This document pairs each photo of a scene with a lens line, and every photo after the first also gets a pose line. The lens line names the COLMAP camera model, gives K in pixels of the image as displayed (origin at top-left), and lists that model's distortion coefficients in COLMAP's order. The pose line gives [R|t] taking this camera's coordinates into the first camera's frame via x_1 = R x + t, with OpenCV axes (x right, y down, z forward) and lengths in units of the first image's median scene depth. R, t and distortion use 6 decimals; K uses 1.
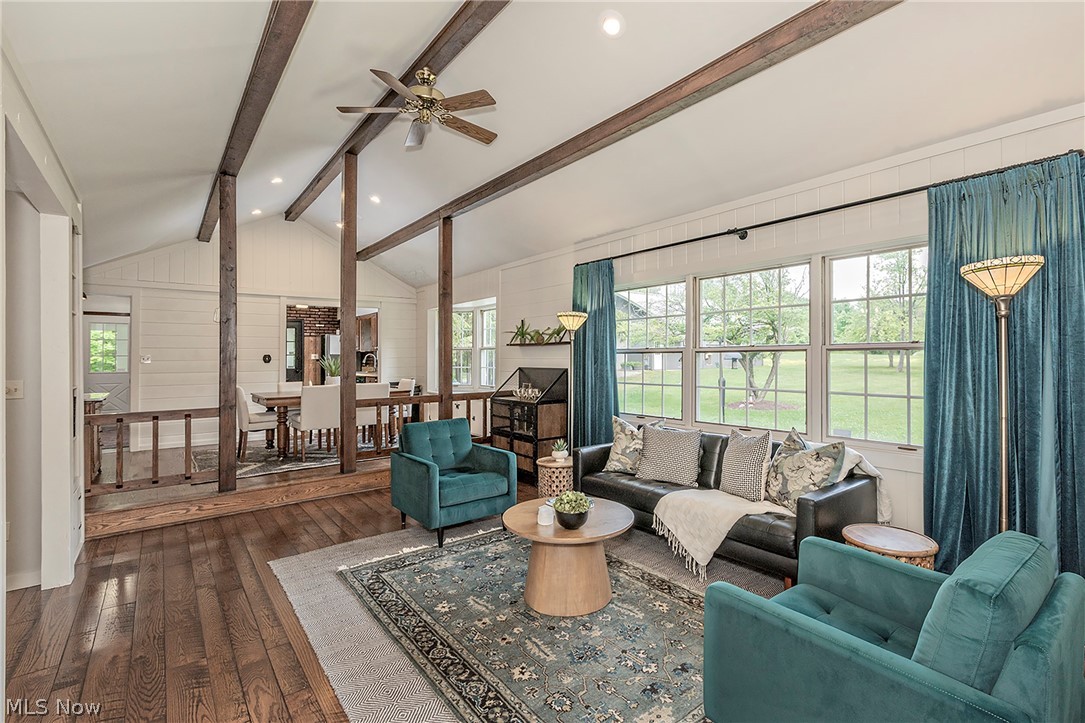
lens RADIAL K [[496.0, 0, 558.9], [0, 496.0, 357.6], [0, 0, 1]] dist [0.010426, -0.003435]
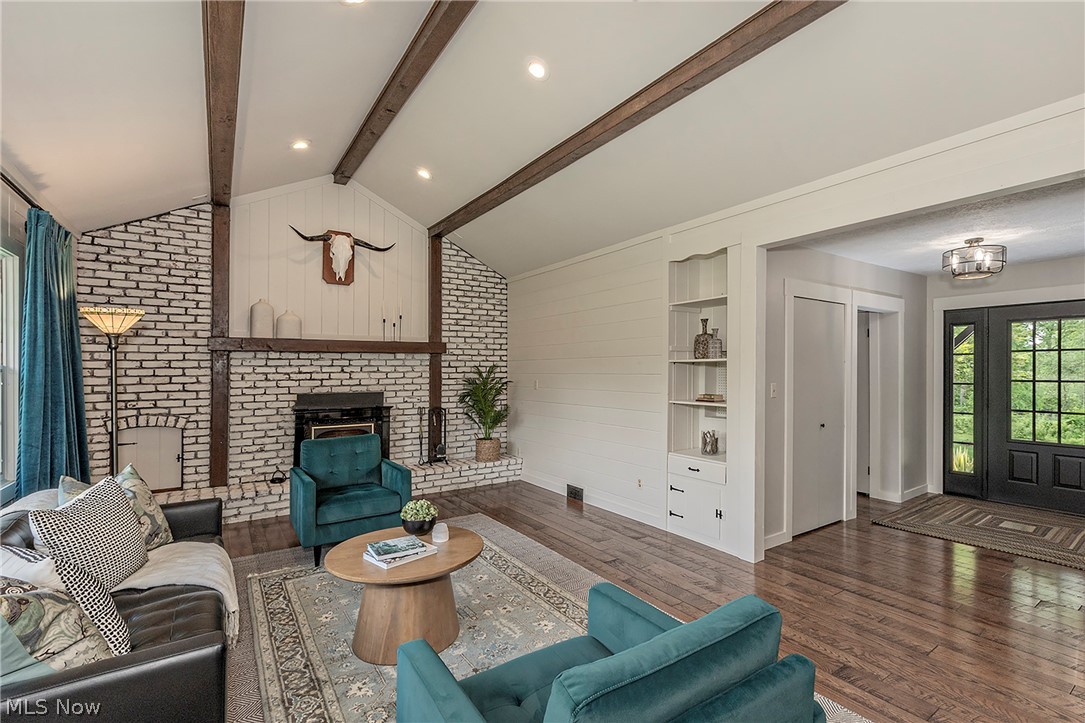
lens RADIAL K [[496.0, 0, 573.9], [0, 496.0, 364.9], [0, 0, 1]] dist [0.010426, -0.003435]
pose [[-0.998409, 0.017066, 0.053750, -0.259655], [0.016594, 0.999820, -0.009216, -0.003698], [-0.053898, -0.008309, -0.998512, 1.475194]]
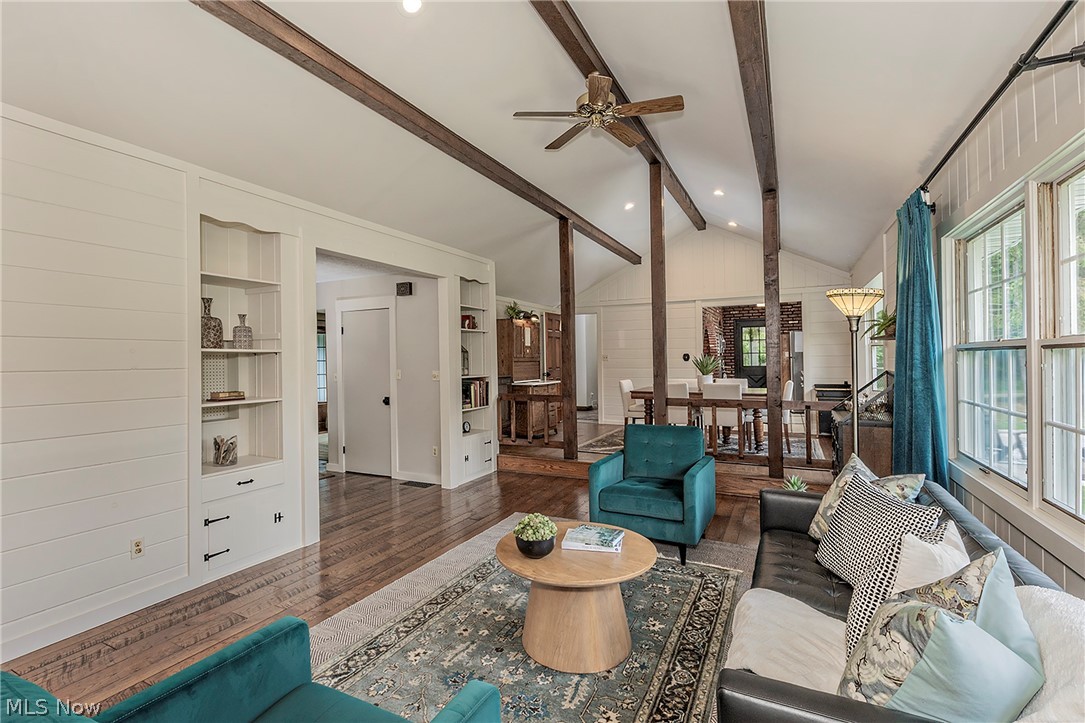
lens RADIAL K [[496.0, 0, 540.0], [0, 496.0, 361.2], [0, 0, 1]] dist [0.010426, -0.003435]
pose [[0.416343, 0.007602, -0.909176, 0.591290], [0.005891, 0.999921, 0.011059, -0.005949], [0.909188, -0.009960, 0.416266, 0.469067]]
